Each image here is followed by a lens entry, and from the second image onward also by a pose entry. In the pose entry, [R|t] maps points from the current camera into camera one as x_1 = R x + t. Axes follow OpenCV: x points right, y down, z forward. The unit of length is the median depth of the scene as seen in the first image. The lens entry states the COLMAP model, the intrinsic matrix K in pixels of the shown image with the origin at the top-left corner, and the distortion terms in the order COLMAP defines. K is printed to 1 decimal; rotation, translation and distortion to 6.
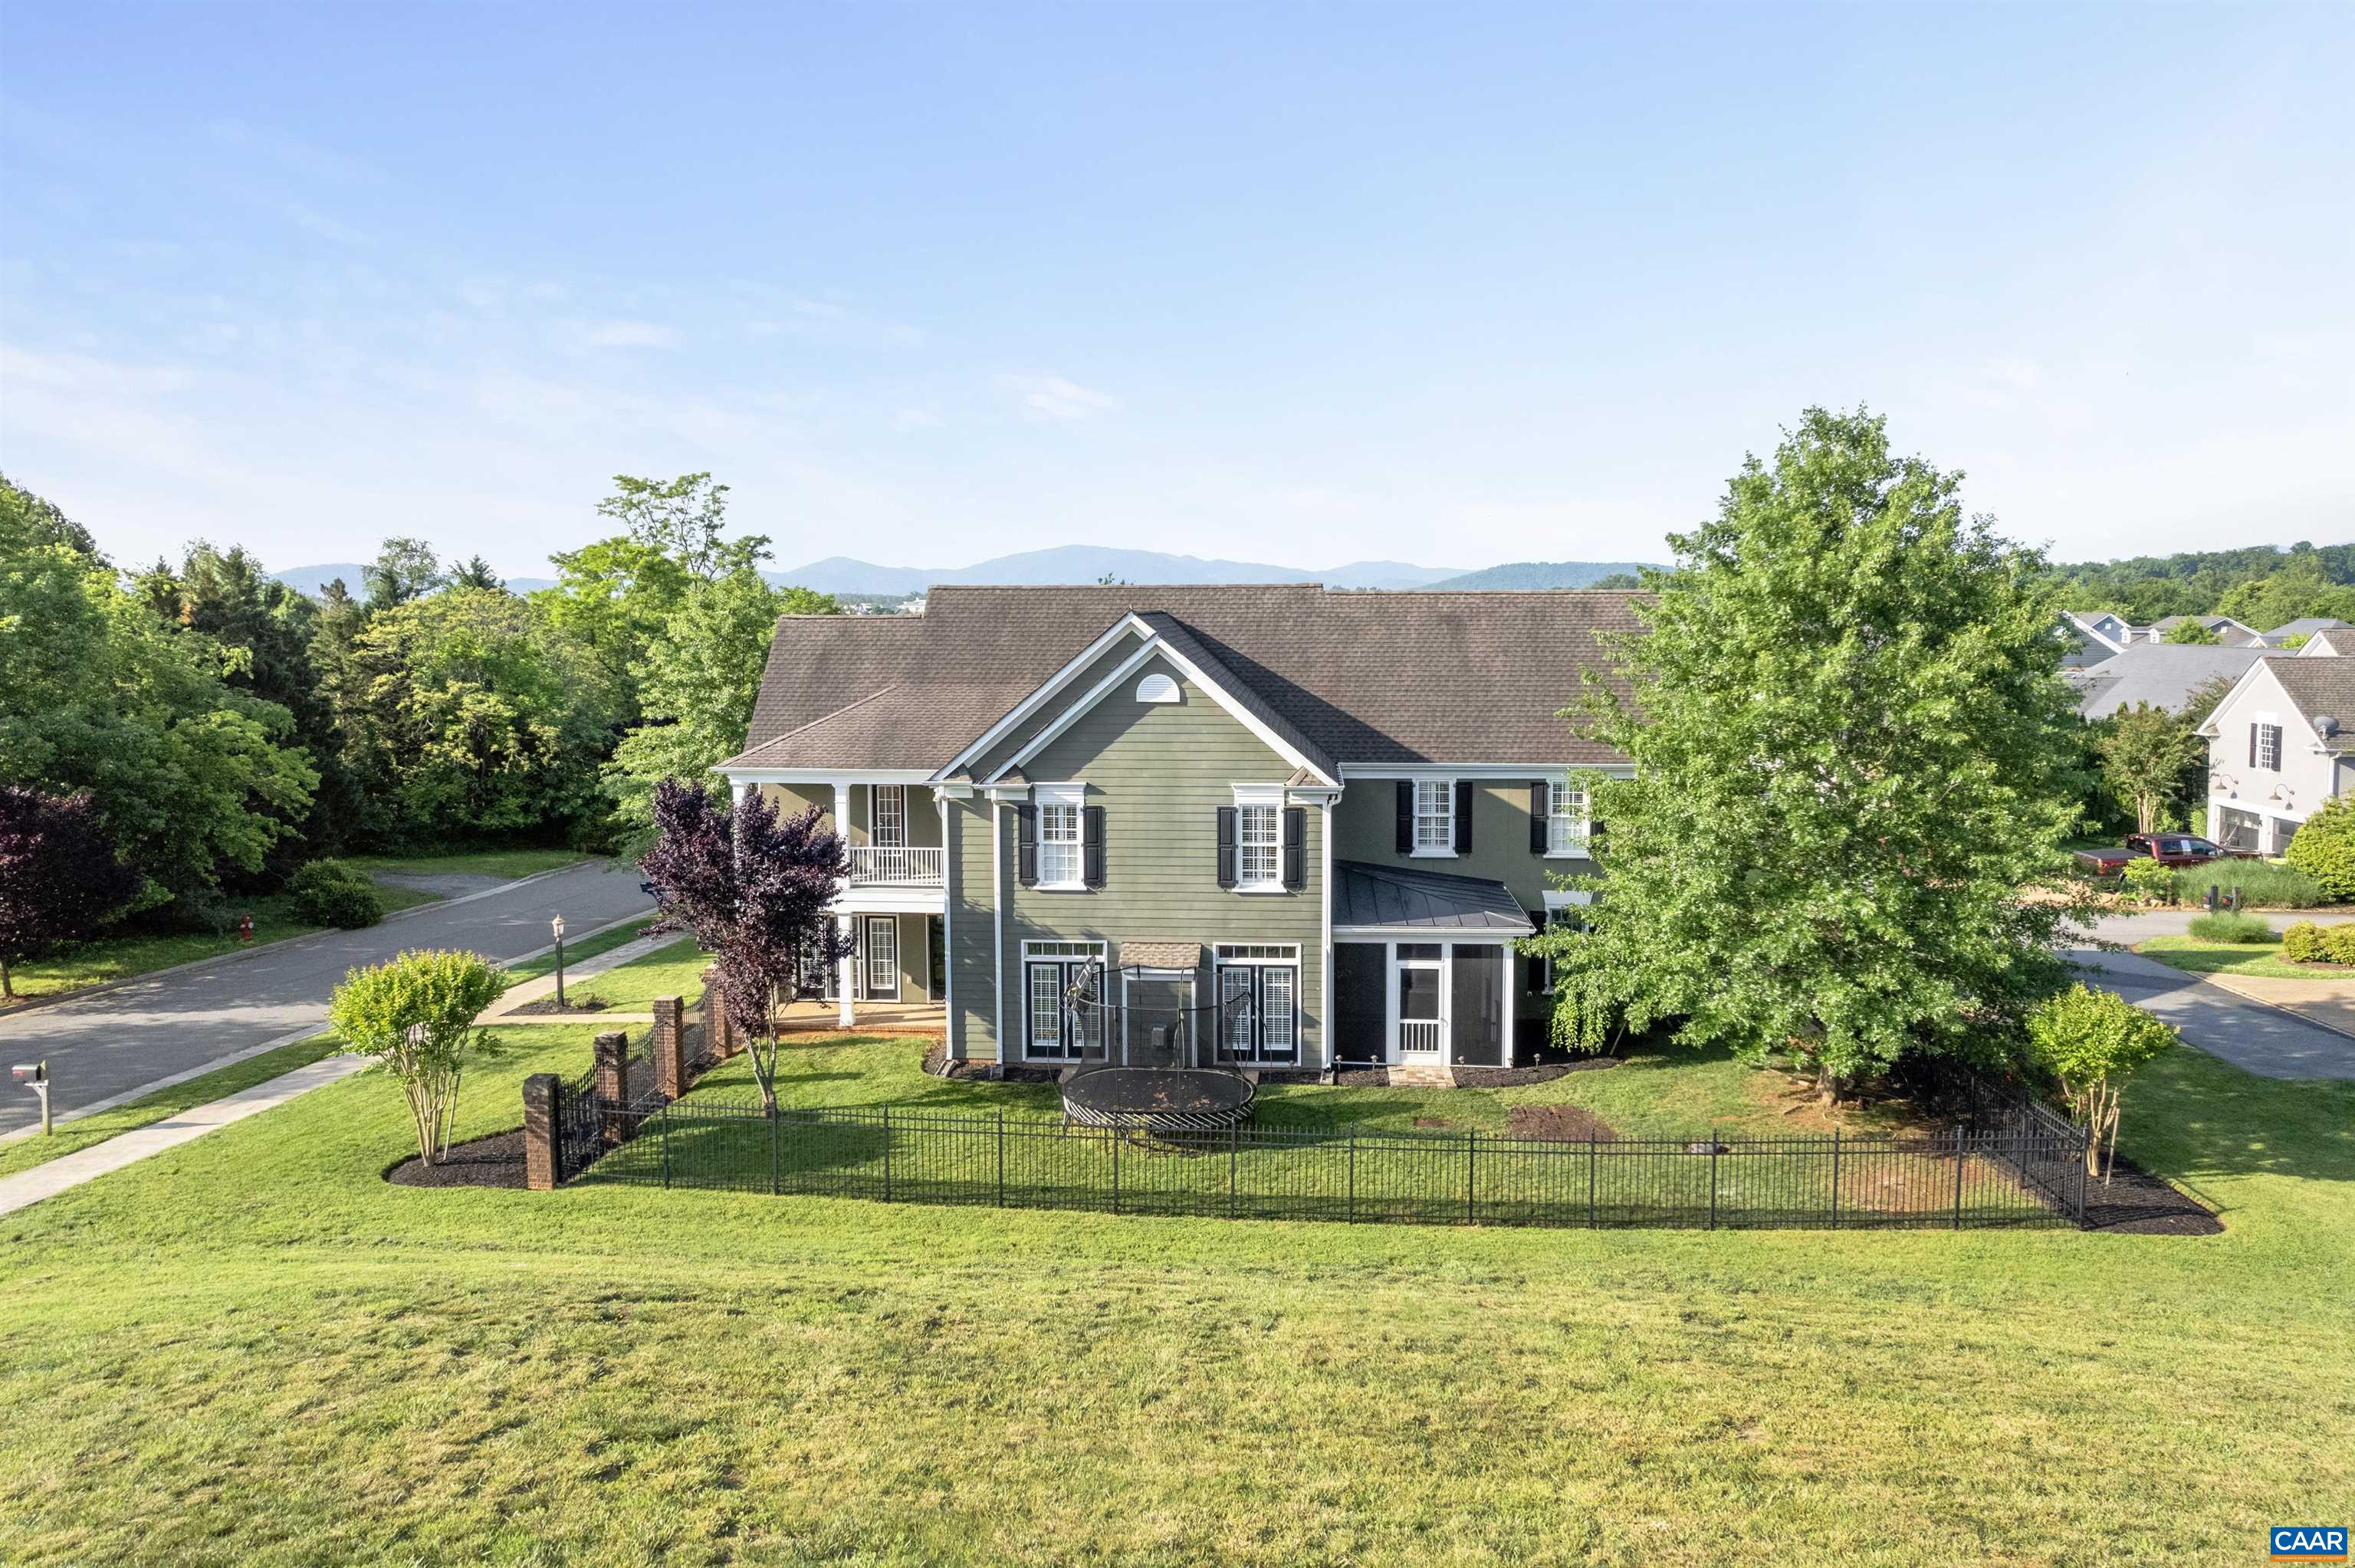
lens RADIAL K [[1592.1, 0, 1184.6], [0, 1592.1, 925.2], [0, 0, 1]] dist [-0.019250, 0.025692]
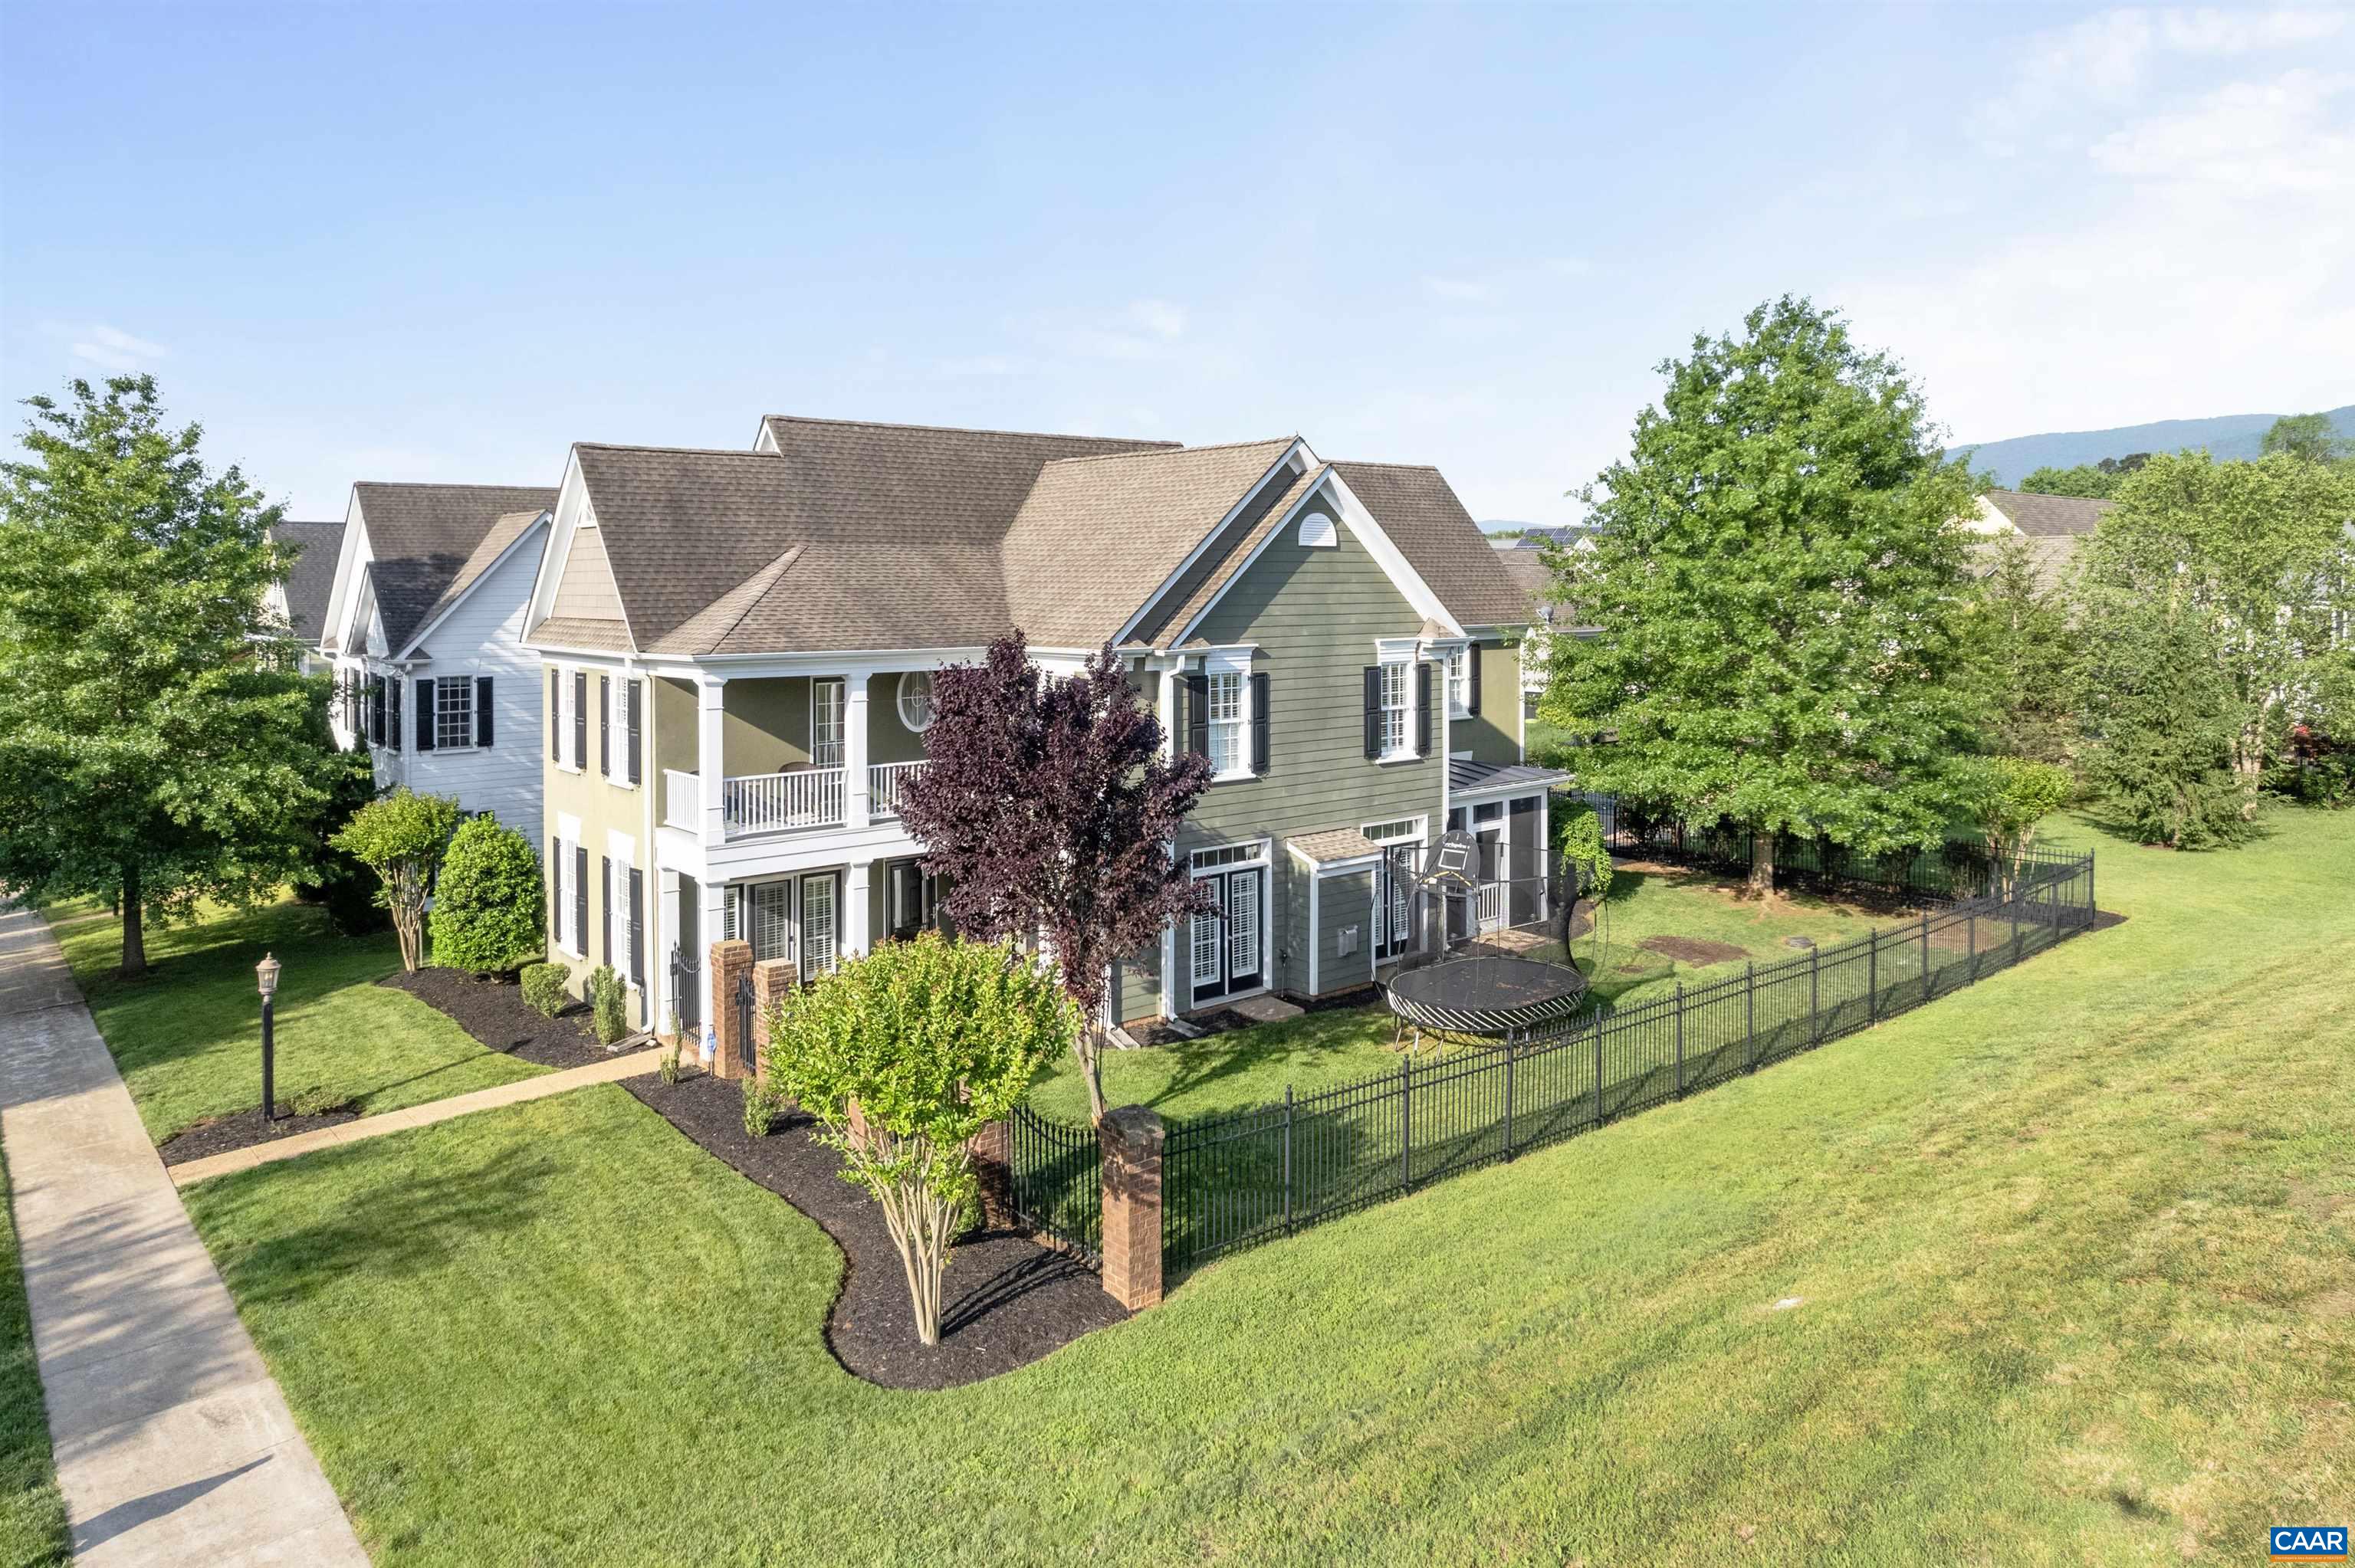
lens RADIAL K [[1592.1, 0, 1193.8], [0, 1592.1, 764.8], [0, 0, 1]] dist [-0.019250, 0.025692]
pose [[0.680798, -0.078891, 0.728210, -0.678075], [0.148678, 0.988370, -0.031922, -0.007275], [-0.717223, 0.130001, 0.684610, 0.471593]]
